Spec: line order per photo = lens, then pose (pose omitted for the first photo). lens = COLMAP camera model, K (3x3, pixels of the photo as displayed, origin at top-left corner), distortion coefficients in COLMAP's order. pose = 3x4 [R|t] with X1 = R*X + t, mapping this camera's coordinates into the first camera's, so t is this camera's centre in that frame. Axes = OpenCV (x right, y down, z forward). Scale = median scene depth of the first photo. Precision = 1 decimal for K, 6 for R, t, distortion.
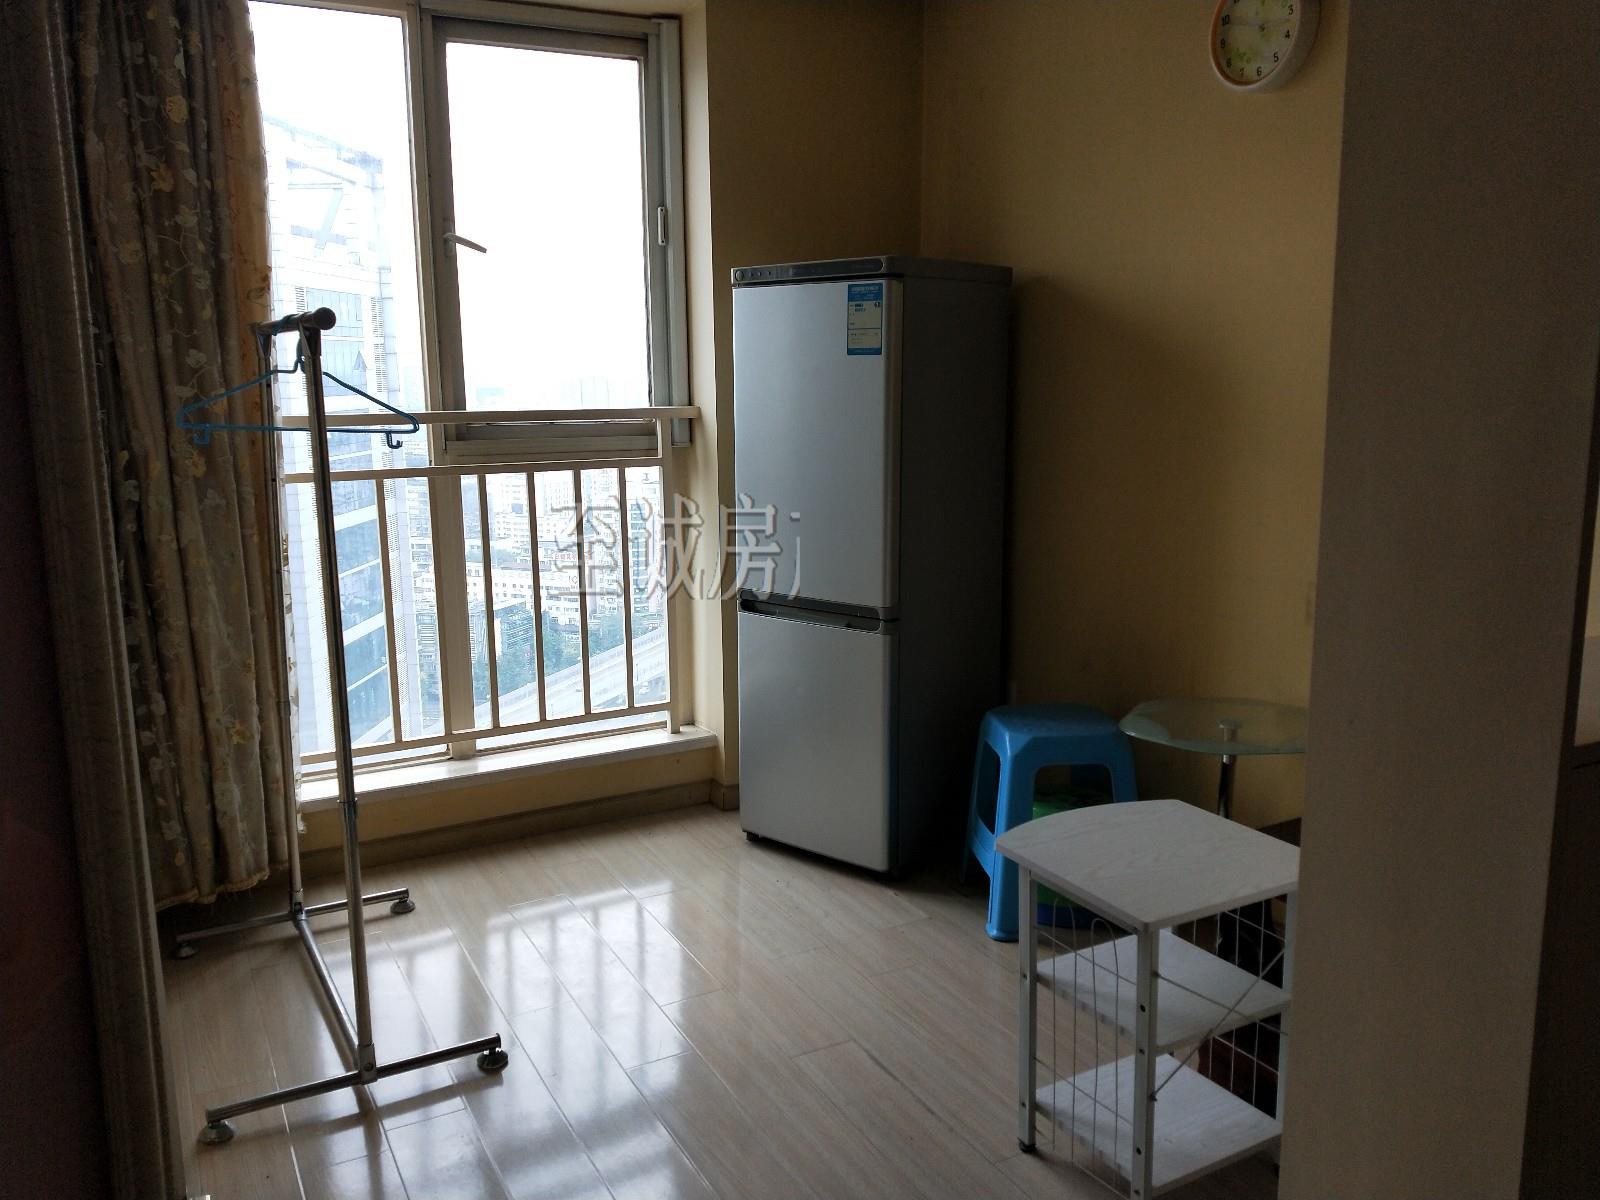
lens RADIAL K [[1279.7, 0, 803.6], [0, 1279.7, 589.4], [0, 0, 1]] dist [0.001856, -0.001659]
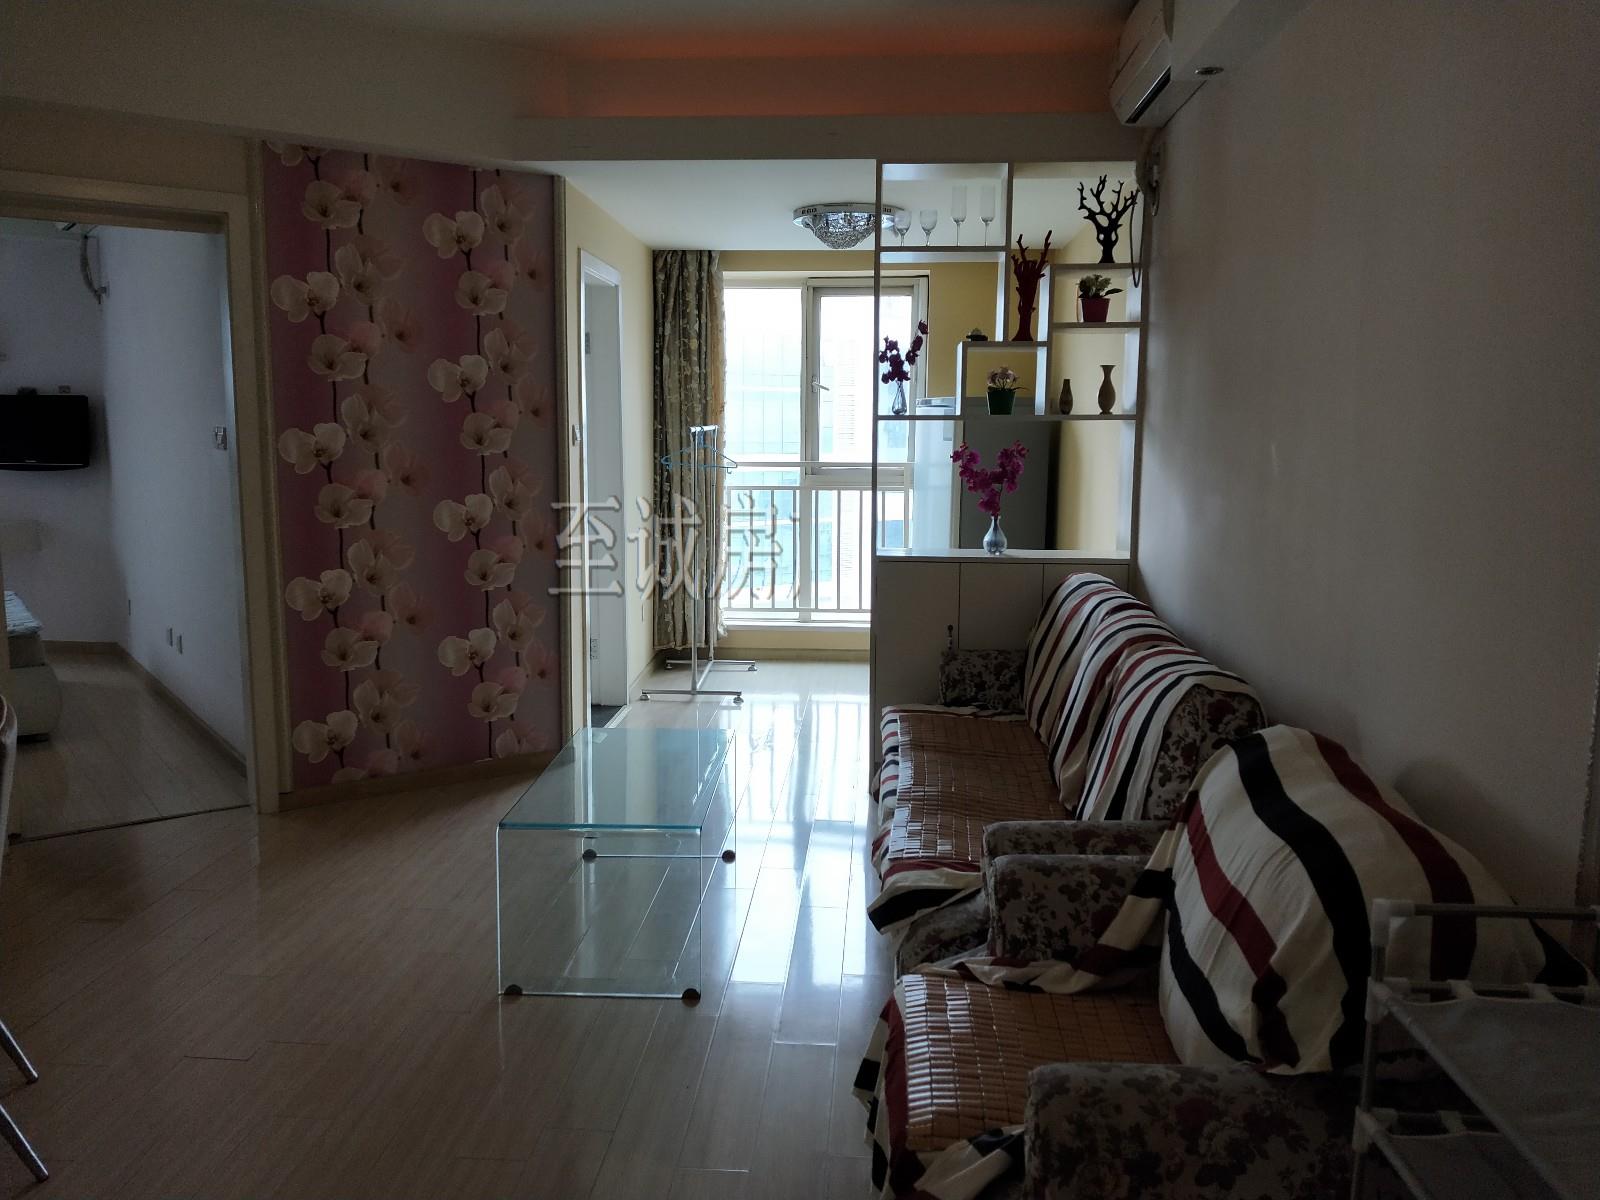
lens RADIAL K [[1279.7, 0, 800.3], [0, 1279.7, 604.6], [0, 0, 1]] dist [0.001856, -0.001659]
pose [[0.848744, 0.086399, -0.521697, 1.108140], [-0.101852, 0.994799, -0.000951, 0.138625], [0.518902, 0.053943, 0.853130, -1.099127]]
